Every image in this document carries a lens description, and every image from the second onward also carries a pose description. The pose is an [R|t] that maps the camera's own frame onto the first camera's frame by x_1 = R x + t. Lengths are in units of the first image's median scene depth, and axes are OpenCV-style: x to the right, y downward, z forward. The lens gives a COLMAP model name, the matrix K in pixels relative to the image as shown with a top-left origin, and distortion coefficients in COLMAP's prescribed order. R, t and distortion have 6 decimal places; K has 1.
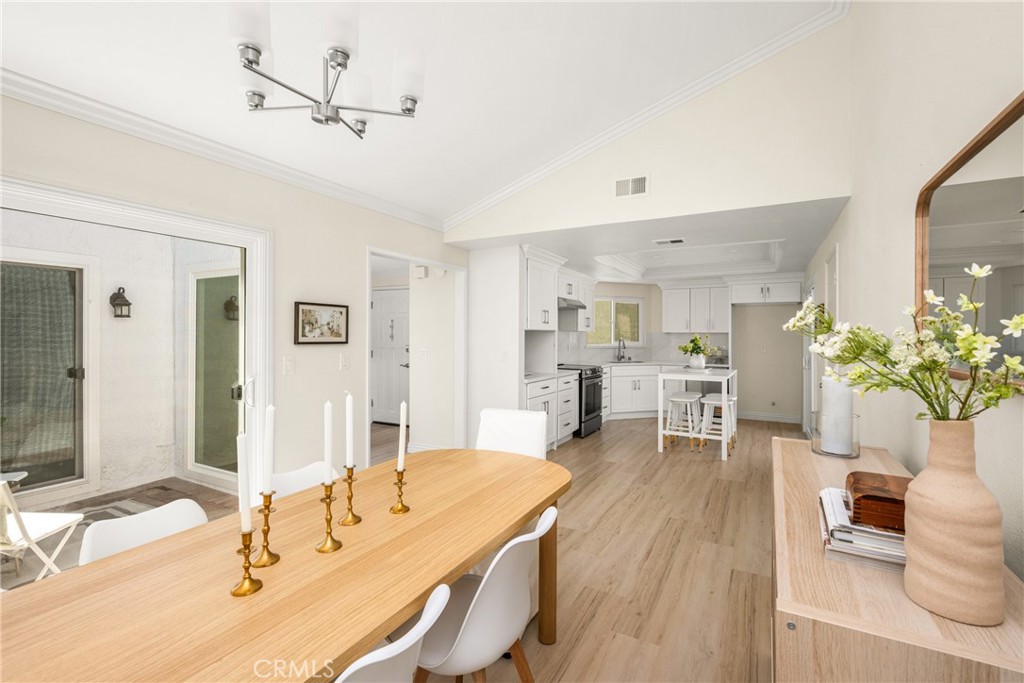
lens RADIAL K [[478.9, 0, 503.5], [0, 478.9, 334.5], [0, 0, 1]] dist [0.003278, -0.001374]
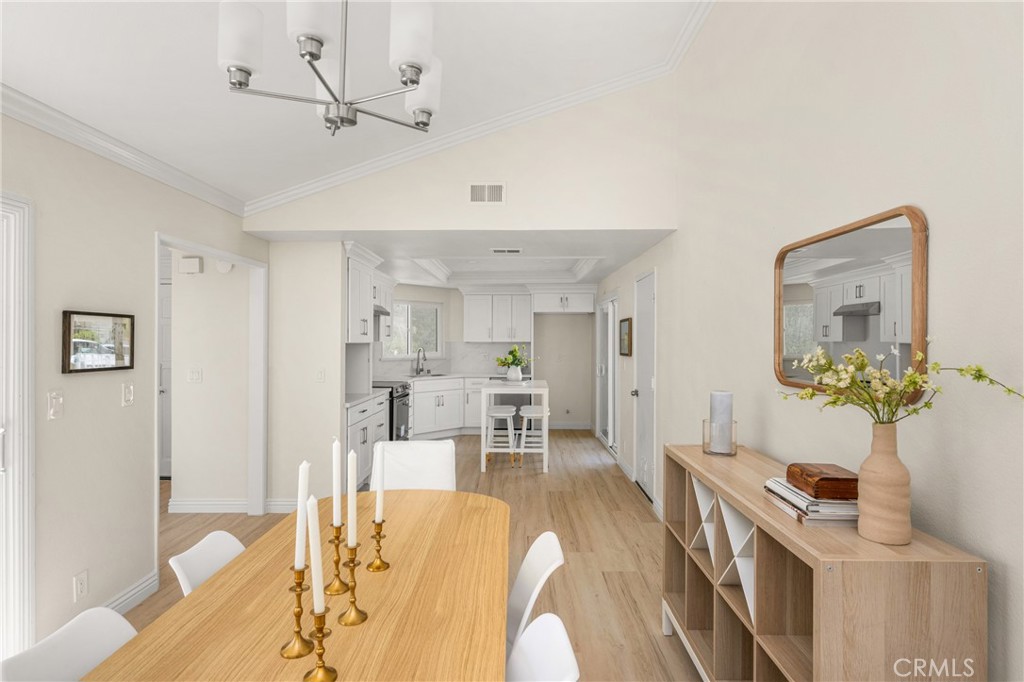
lens RADIAL K [[572.9, 0, 520.4], [0, 572.9, 342.5], [0, 0, 1]] dist [0.000964, -0.001936]
pose [[0.874033, -0.006397, 0.485825, -0.238695], [0.003095, 0.999966, 0.007600, -0.024865], [-0.485857, -0.005139, 0.874023, -0.019388]]
